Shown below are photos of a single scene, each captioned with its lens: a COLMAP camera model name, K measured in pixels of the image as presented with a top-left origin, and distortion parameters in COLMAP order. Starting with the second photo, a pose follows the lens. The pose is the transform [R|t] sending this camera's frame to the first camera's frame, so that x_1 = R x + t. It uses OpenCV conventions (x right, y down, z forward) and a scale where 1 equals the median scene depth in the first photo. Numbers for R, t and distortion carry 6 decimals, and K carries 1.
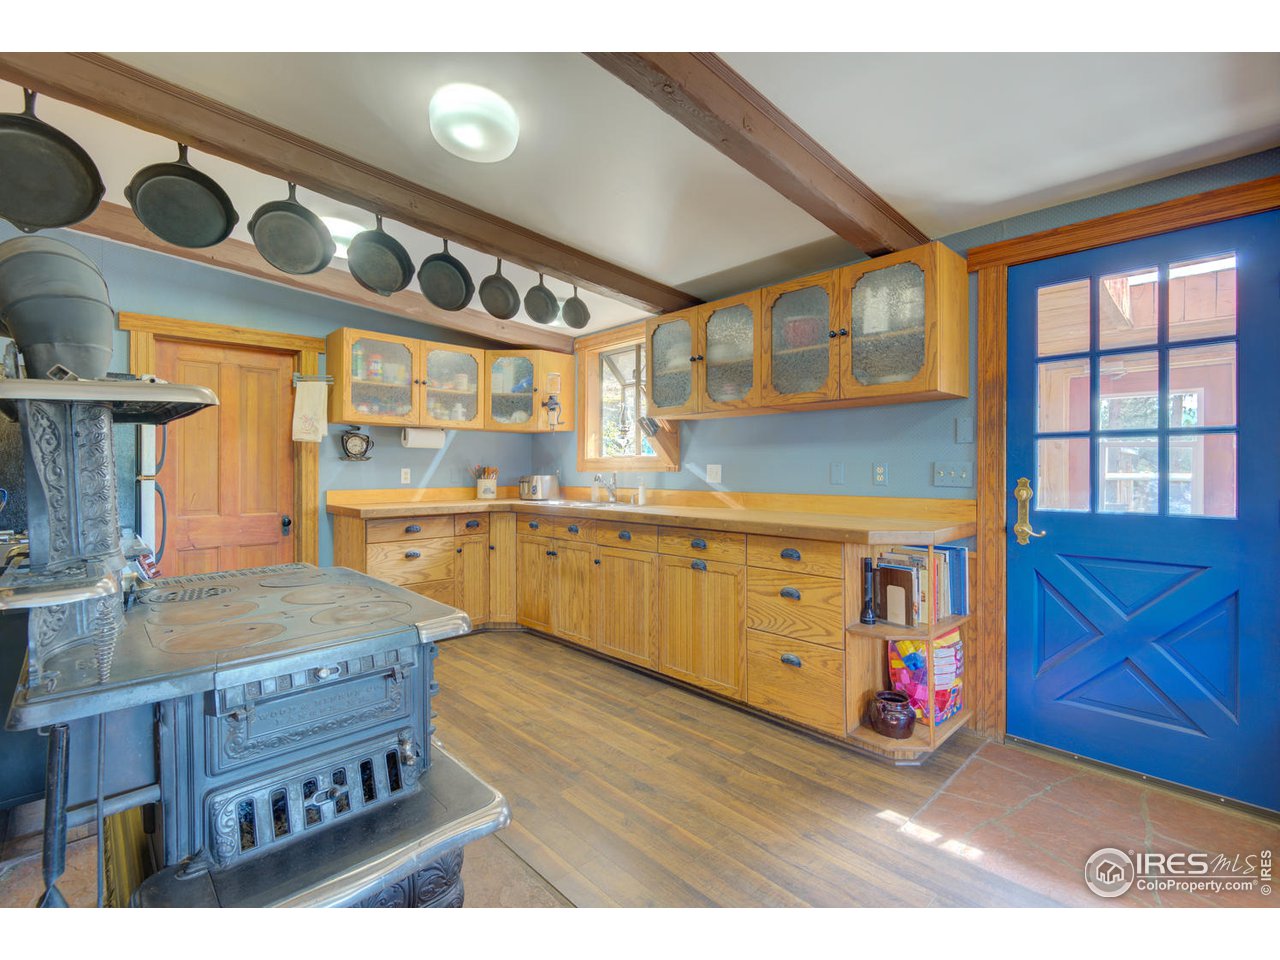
lens RADIAL K [[581.2, 0, 637.3], [0, 581.2, 478.1], [0, 0, 1]] dist [0.000458, -0.000043]
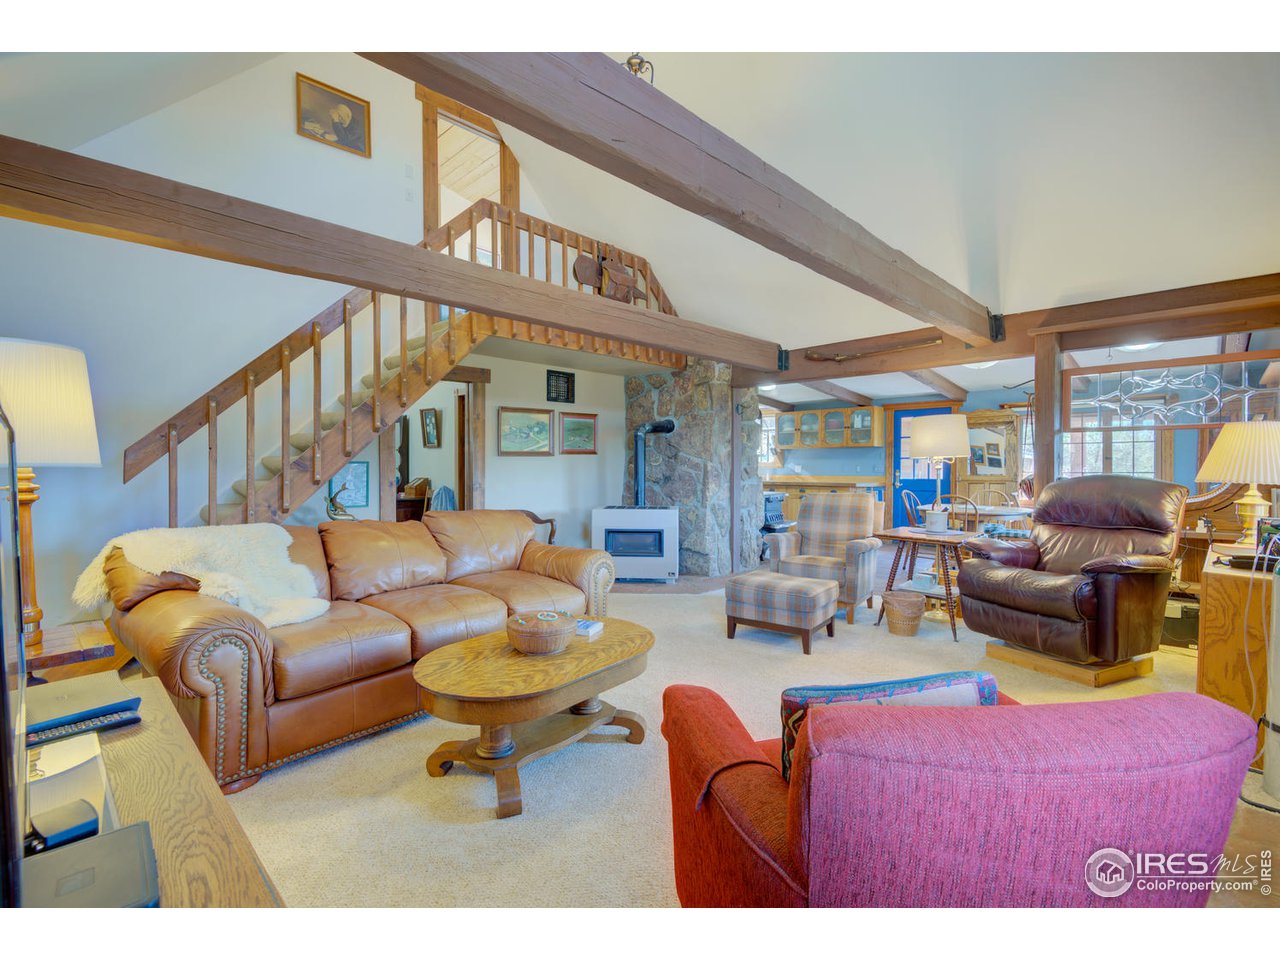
lens RADIAL K [[581.2, 0, 638.9], [0, 581.2, 476.9], [0, 0, 1]] dist [0.000458, -0.000043]
pose [[0.997775, 0.006667, 0.066333, -1.004987], [-0.006598, 0.999977, -0.001261, 0.050099], [-0.066340, 0.000821, 0.997797, -2.129330]]
